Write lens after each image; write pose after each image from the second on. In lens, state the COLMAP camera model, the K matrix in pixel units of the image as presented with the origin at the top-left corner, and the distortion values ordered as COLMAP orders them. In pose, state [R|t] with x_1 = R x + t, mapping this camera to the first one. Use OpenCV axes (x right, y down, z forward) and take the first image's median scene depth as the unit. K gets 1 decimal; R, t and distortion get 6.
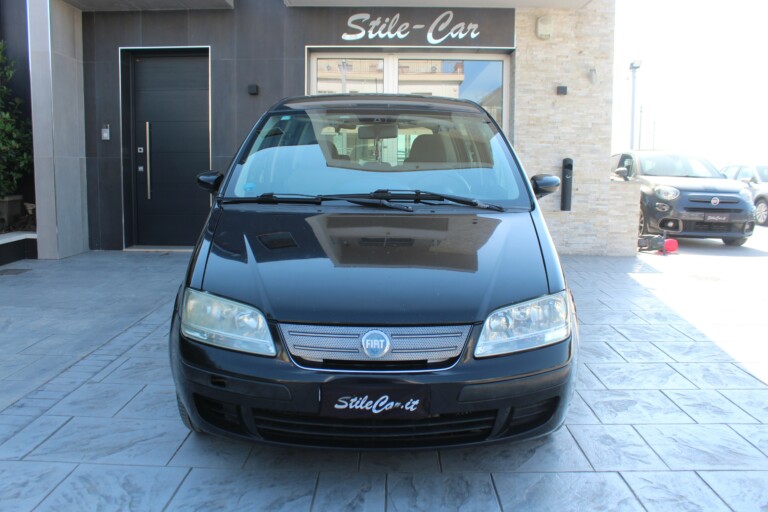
lens RADIAL K [[649.9, 0, 384.0], [0, 649.9, 256.0], [0, 0, 1]] dist [-0.162926, 0.142345]
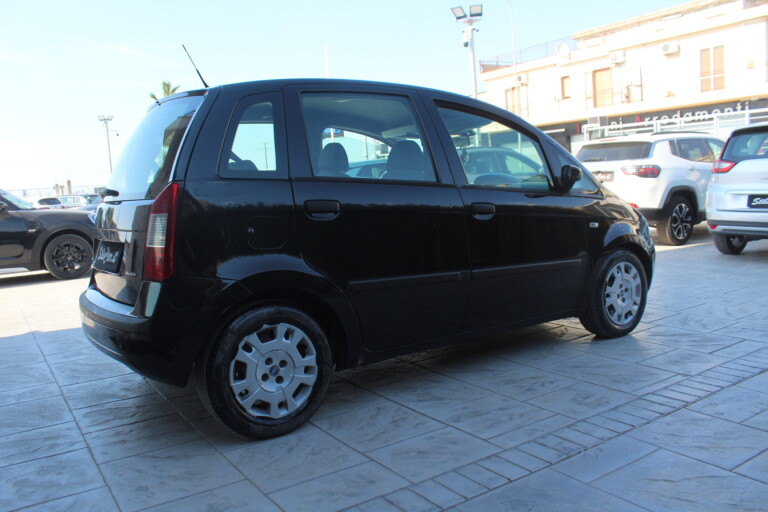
lens RADIAL K [[649.9, 0, 384.0], [0, 649.9, 256.0], [0, 0, 1]] dist [-0.162926, 0.142345]
pose [[-0.569864, -0.067504, 0.818962, -0.429723], [0.164787, 0.966988, 0.194370, -0.105892], [-0.805047, 0.245718, -0.539927, 0.811990]]
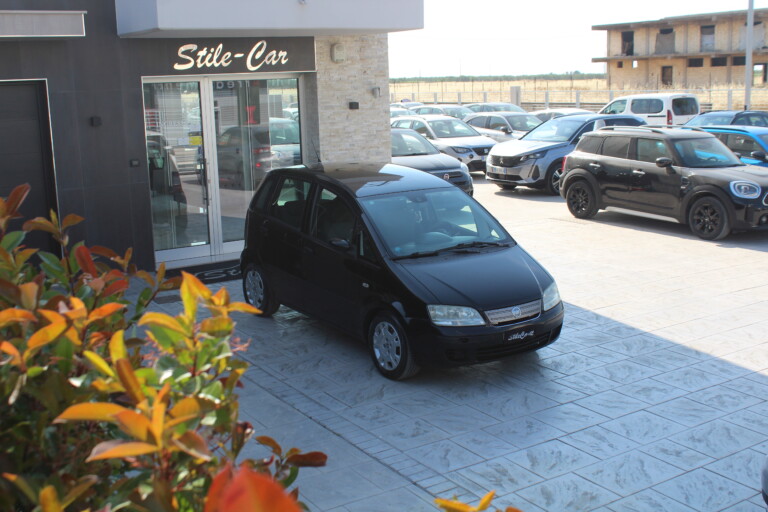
lens RADIAL K [[908.9, 0, 384.0], [0, 908.9, 256.0], [0, 0, 1]] dist [-0.024062, -0.026452]
pose [[0.830985, -0.139860, 0.538427, -0.635553], [0.110587, 0.990094, 0.086509, -0.122864], [-0.545192, -0.012345, 0.838220, -0.466126]]
